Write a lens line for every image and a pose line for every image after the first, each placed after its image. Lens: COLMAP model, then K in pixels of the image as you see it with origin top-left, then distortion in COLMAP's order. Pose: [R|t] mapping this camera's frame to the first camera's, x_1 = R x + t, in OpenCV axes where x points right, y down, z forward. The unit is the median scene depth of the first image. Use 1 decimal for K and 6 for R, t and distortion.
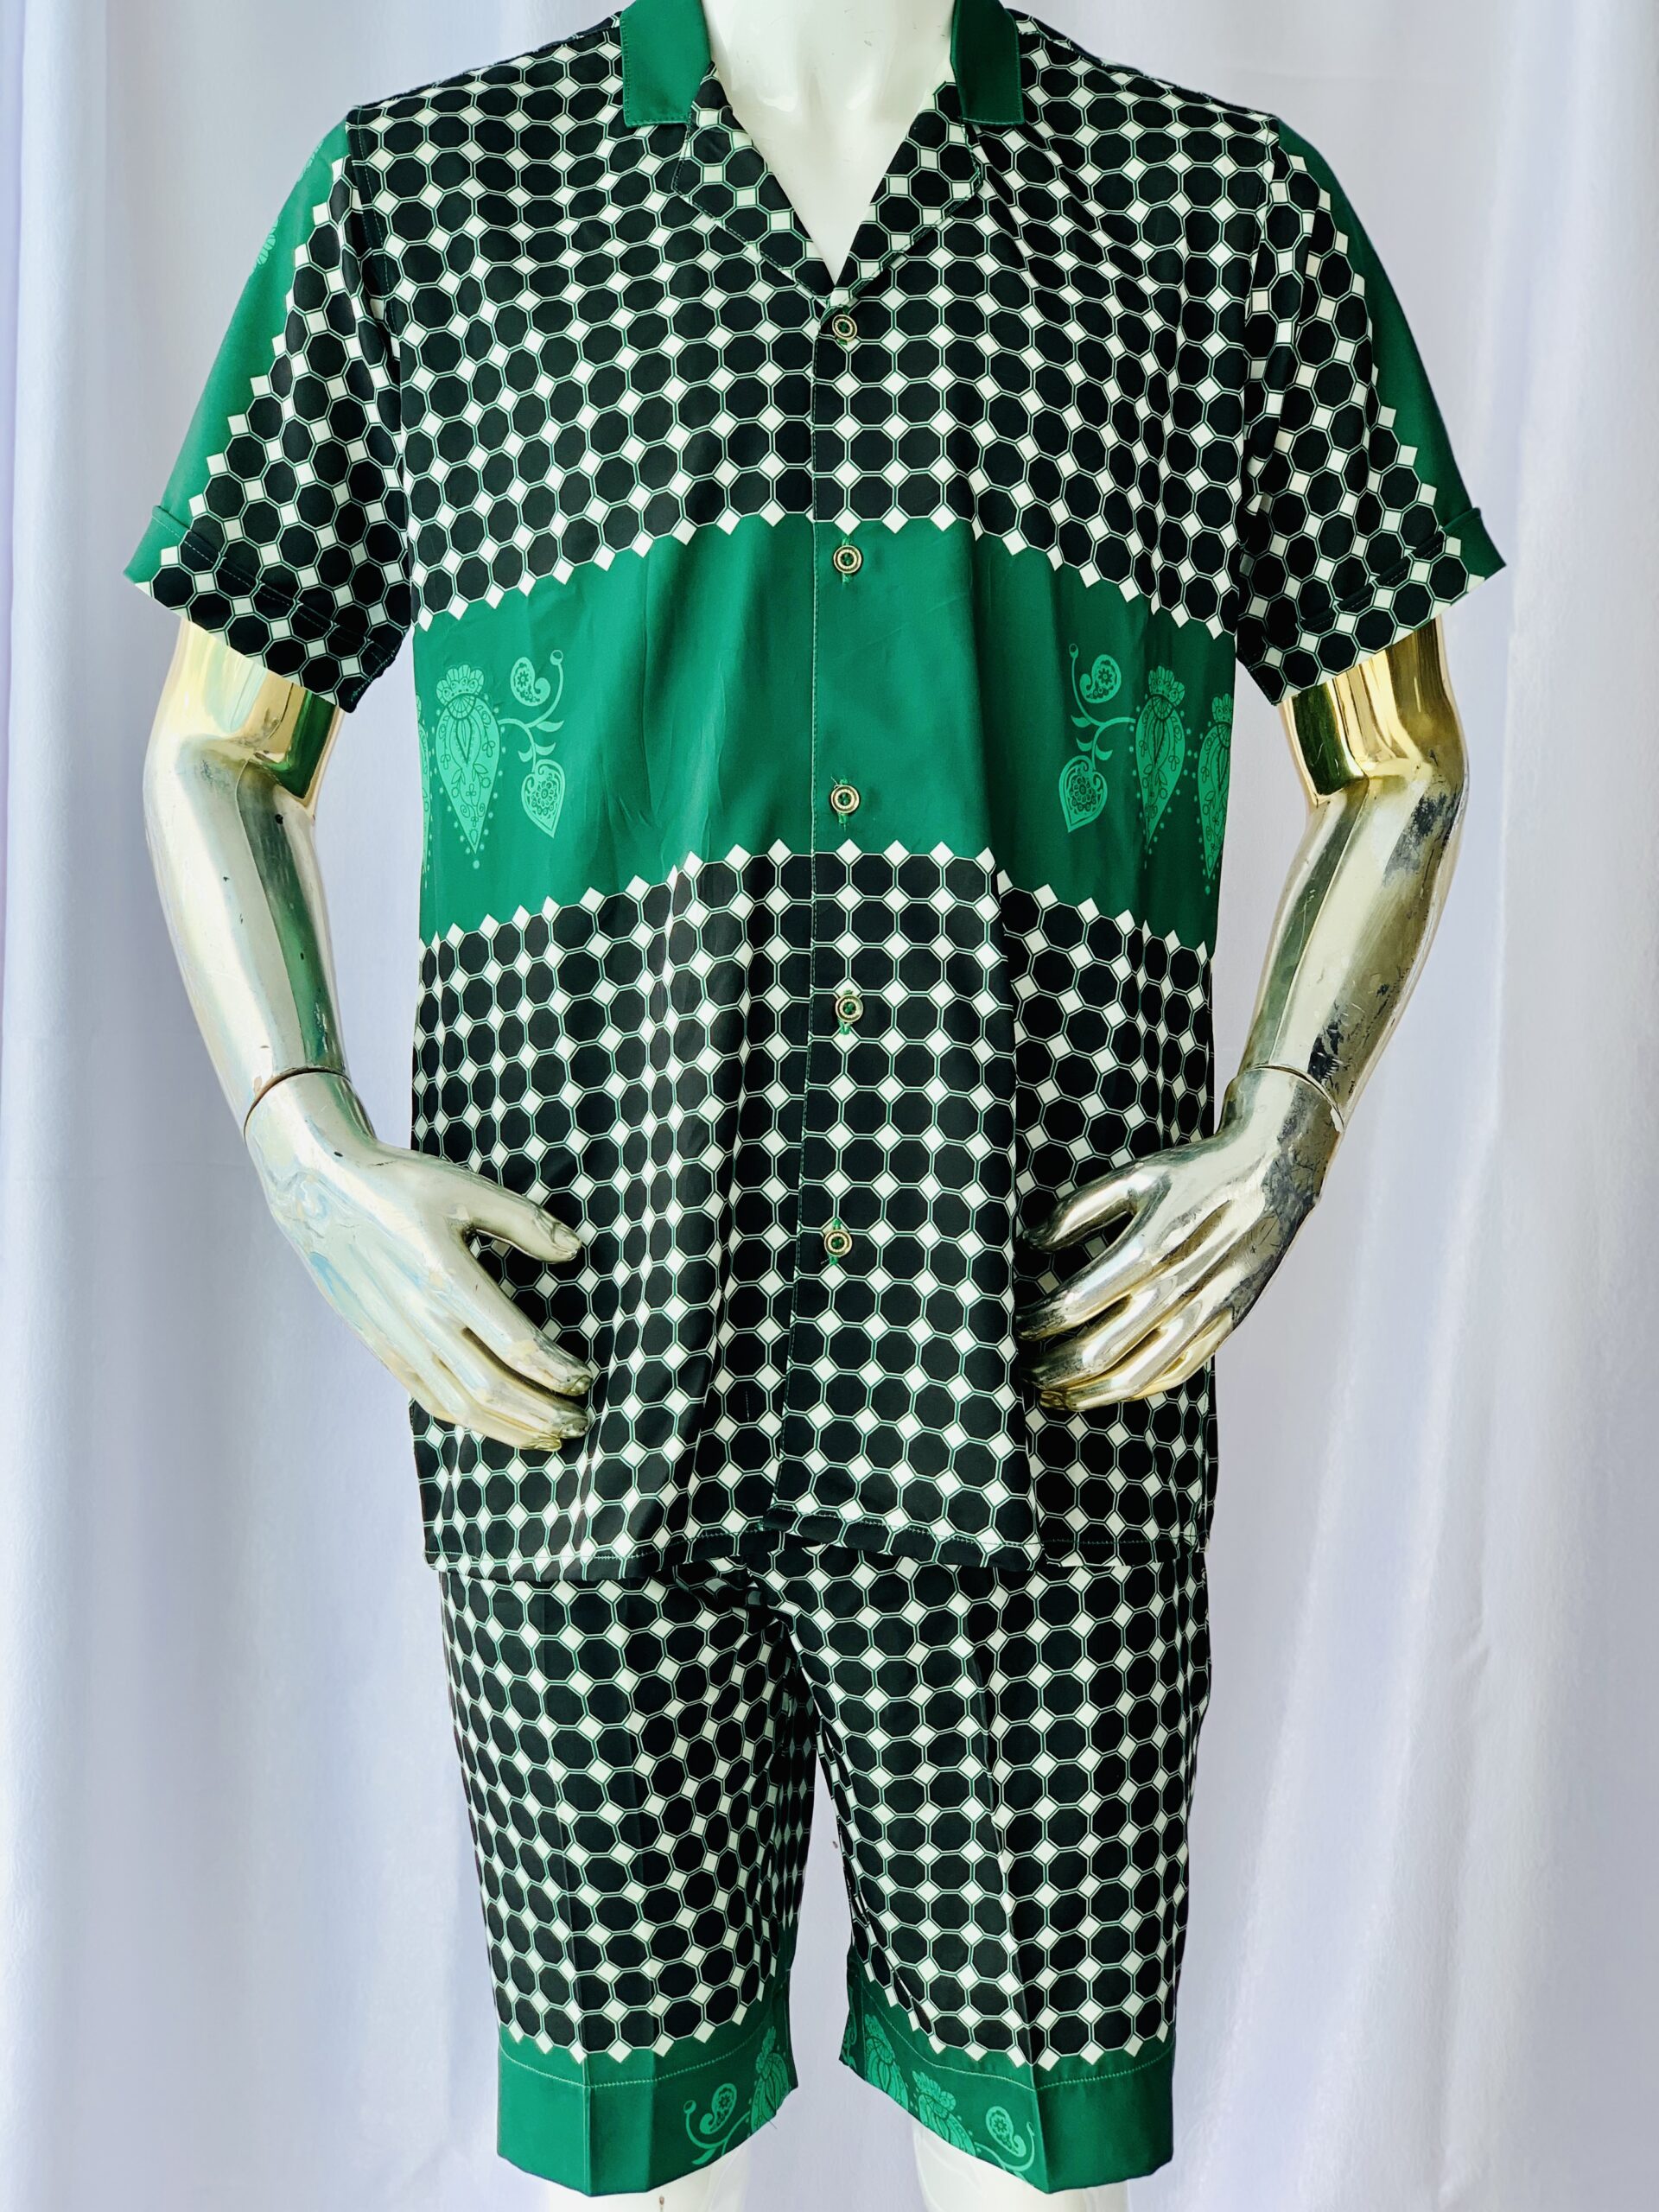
lens RADIAL K [[3275.6, 0, 808.8], [0, 3275.6, 1118.7], [0, 0, 1]] dist [-0.003652, 0.000000]
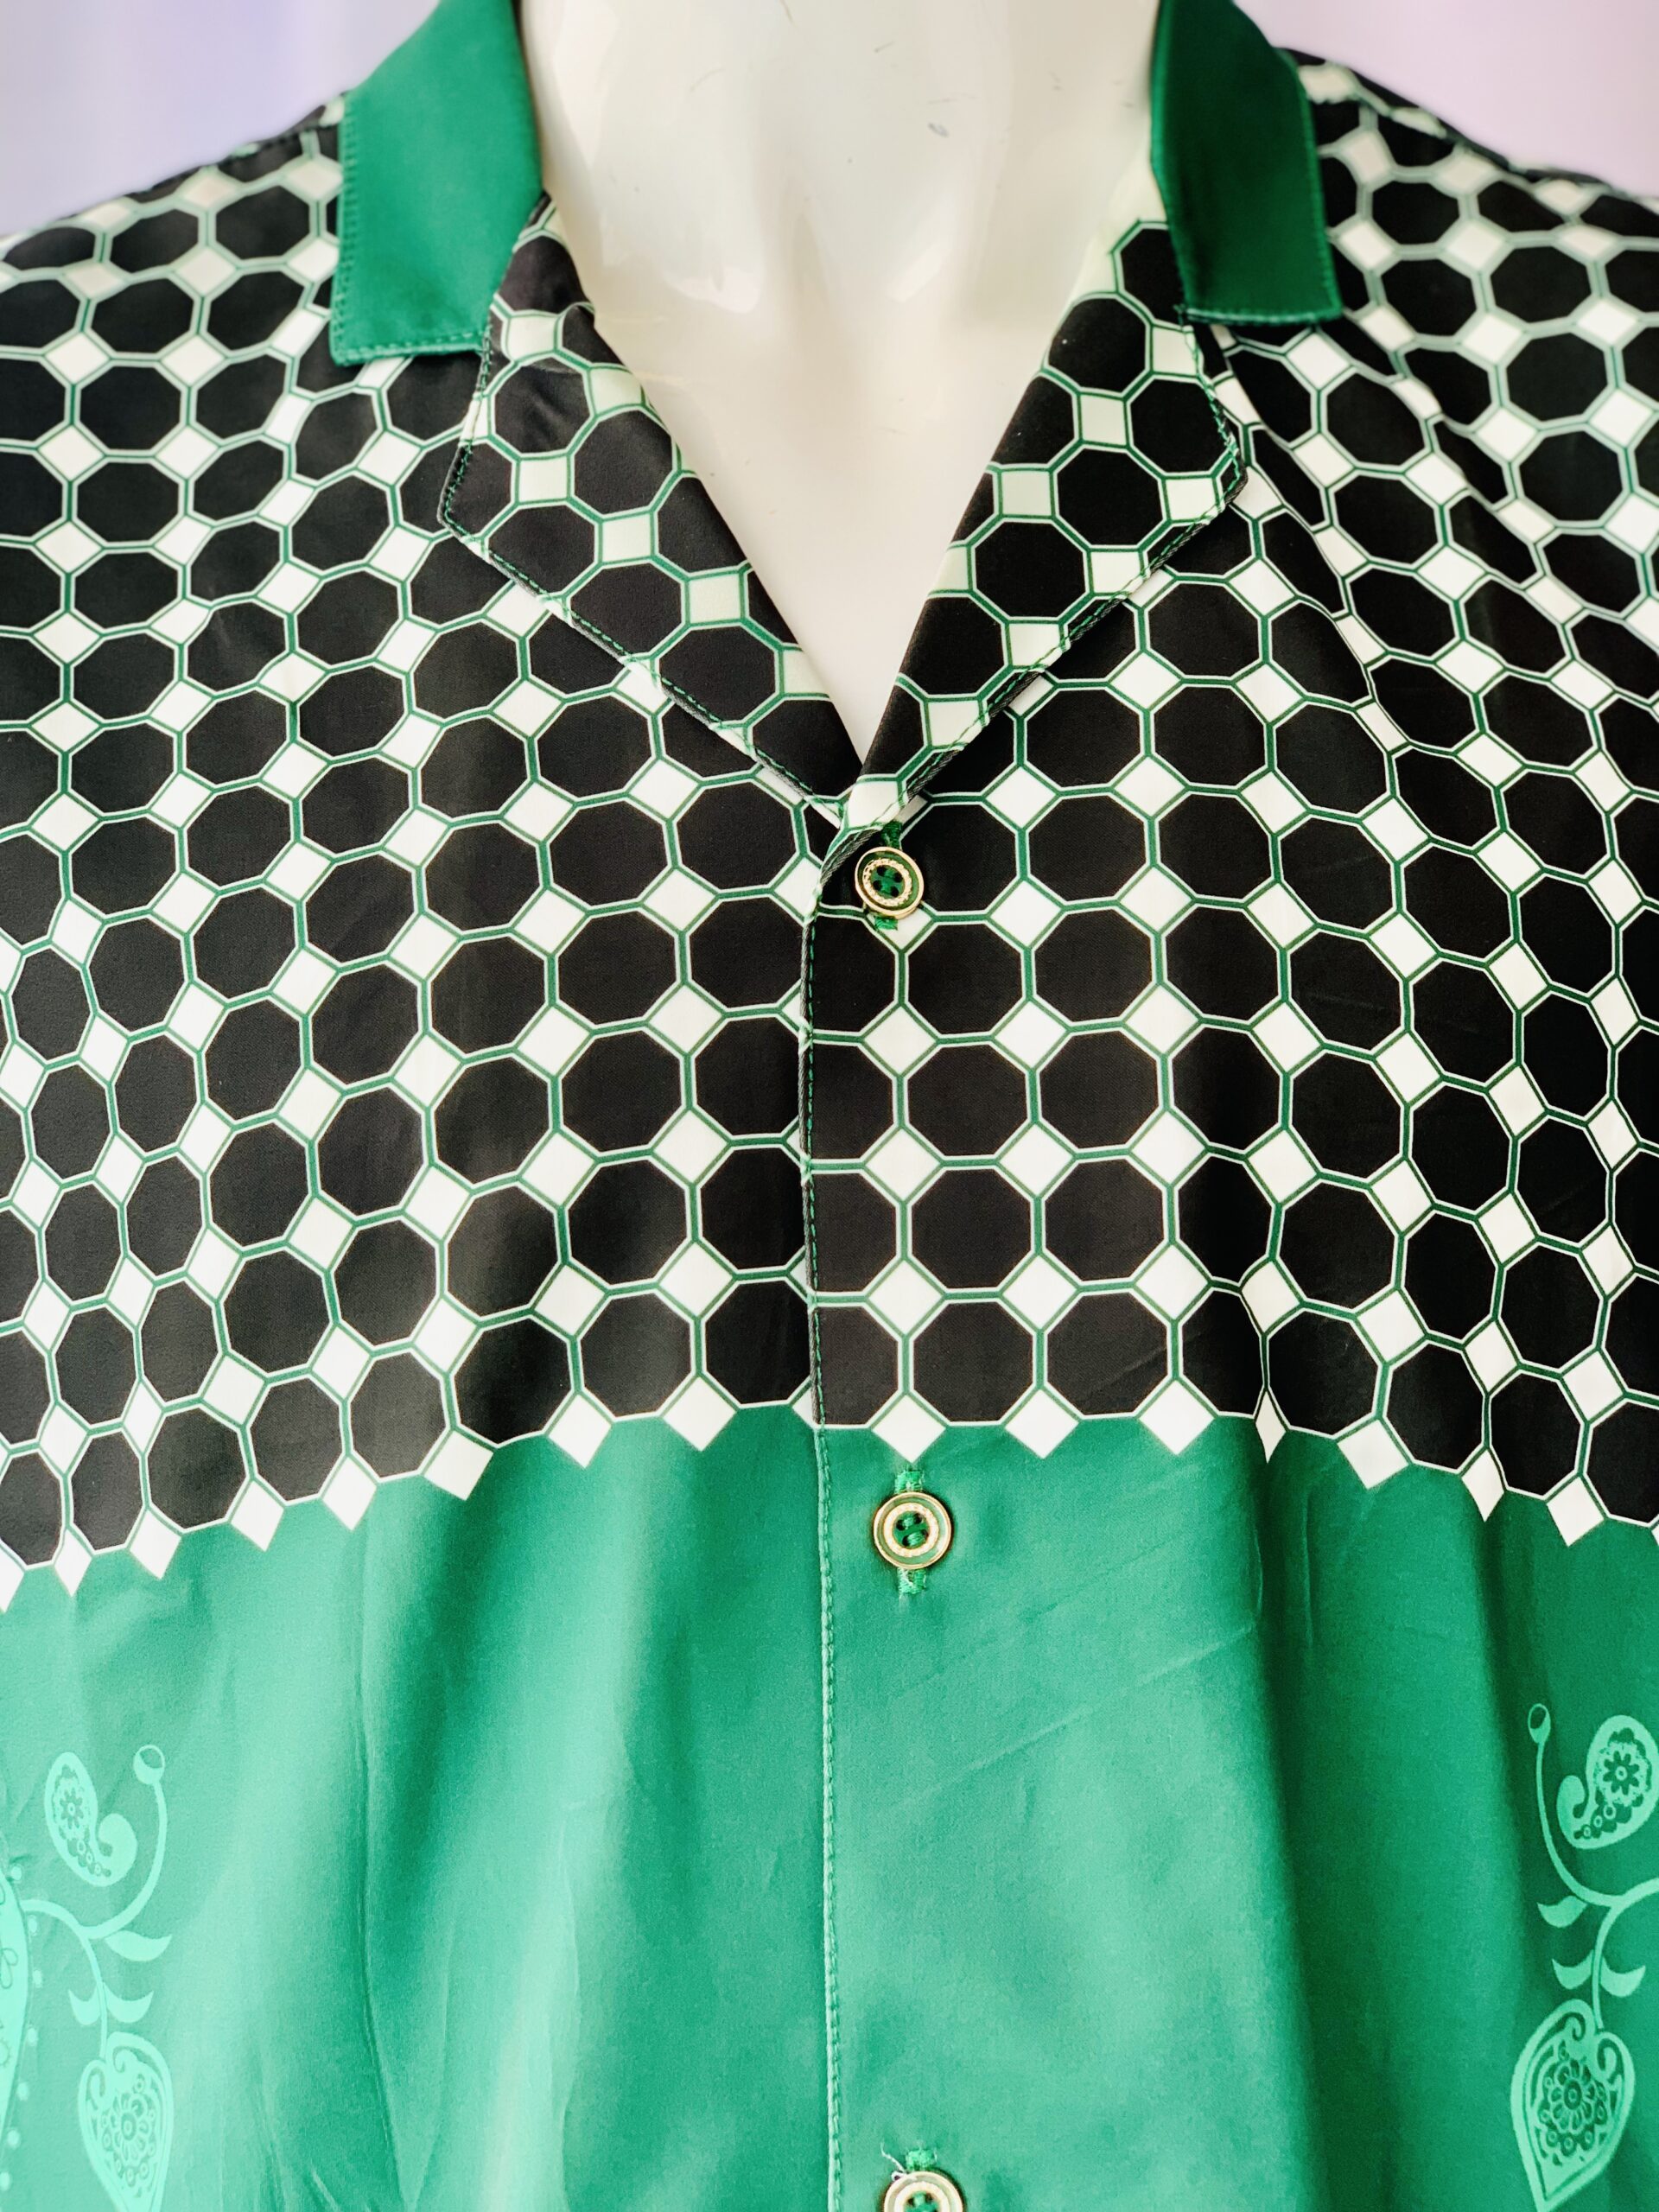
lens RADIAL K [[3275.6, 0, 836.5], [0, 3275.6, 1082.7], [0, 0, 1]] dist [-0.003652, 0.000000]
pose [[0.998612, -0.027930, -0.044662, 0.020413], [0.025148, 0.997780, -0.061674, -0.192238], [0.046285, 0.060465, 0.997097, 0.619858]]
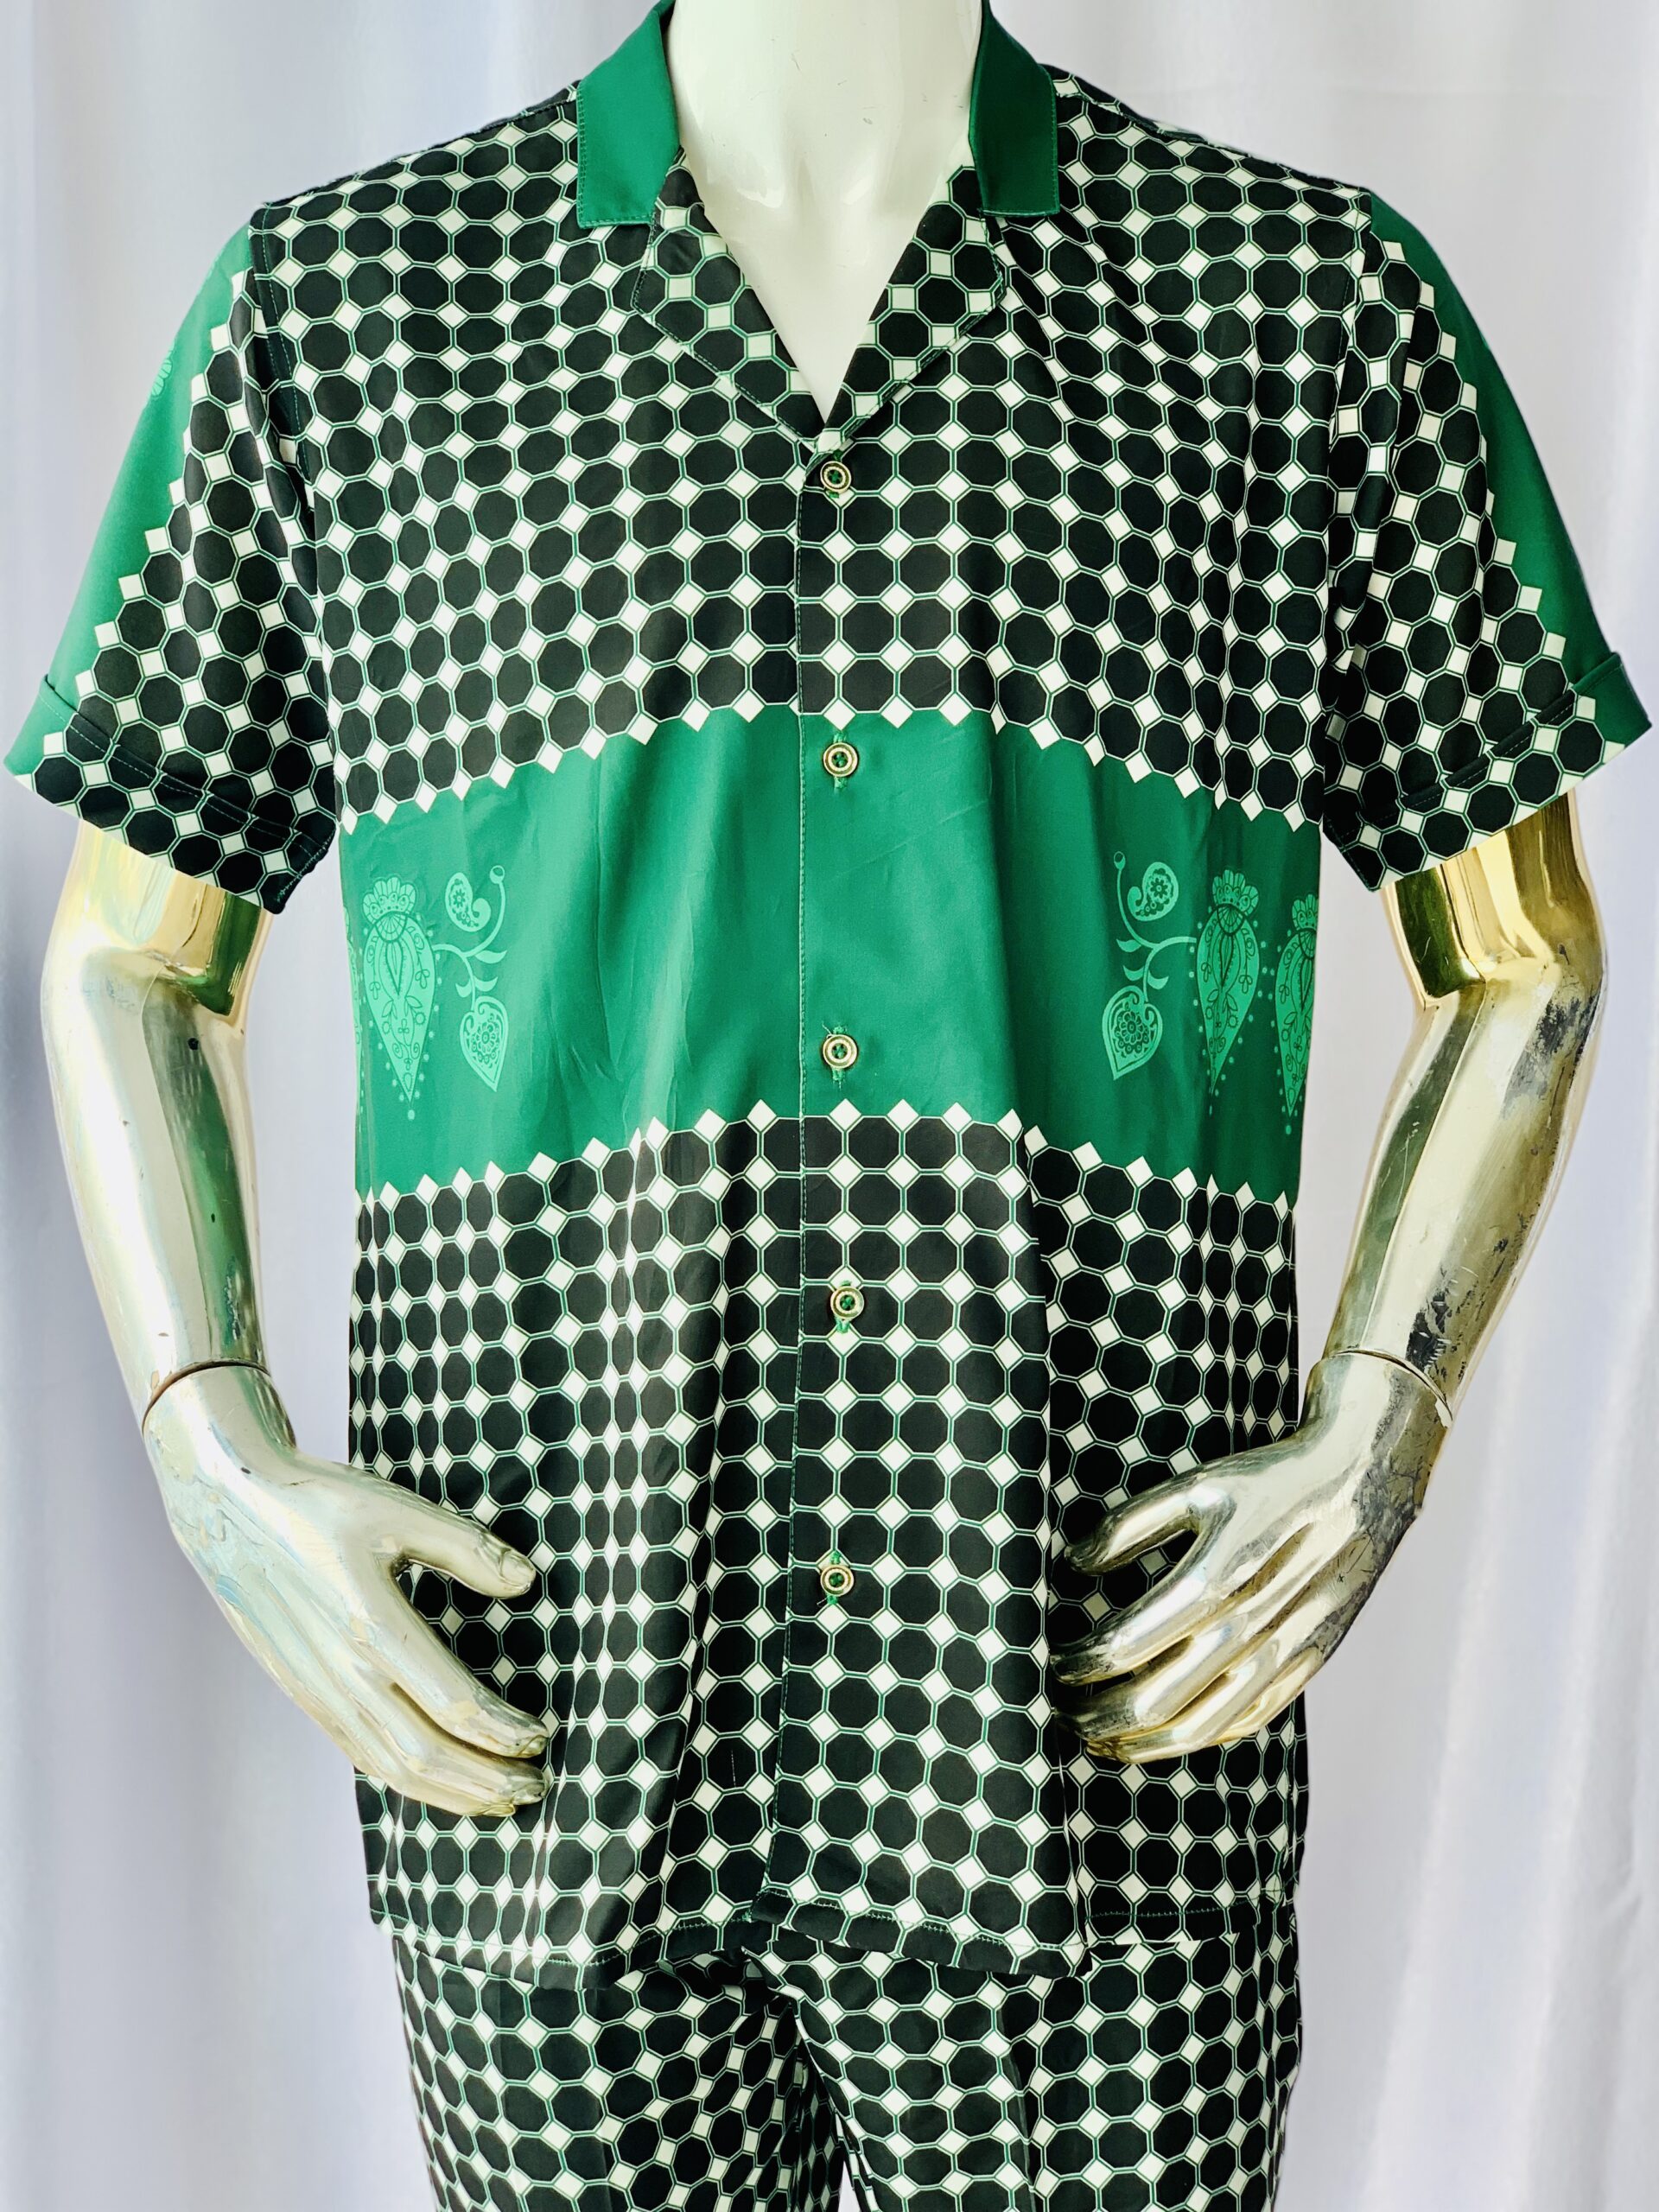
lens RADIAL K [[3275.6, 0, 840.3], [0, 3275.6, 1095.9], [0, 0, 1]] dist [-0.003652, 0.000000]
pose [[0.998879, -0.007325, -0.046767, 0.048450], [0.008564, 0.999616, 0.026339, -0.104911], [0.046556, -0.026710, 0.998559, 0.167728]]
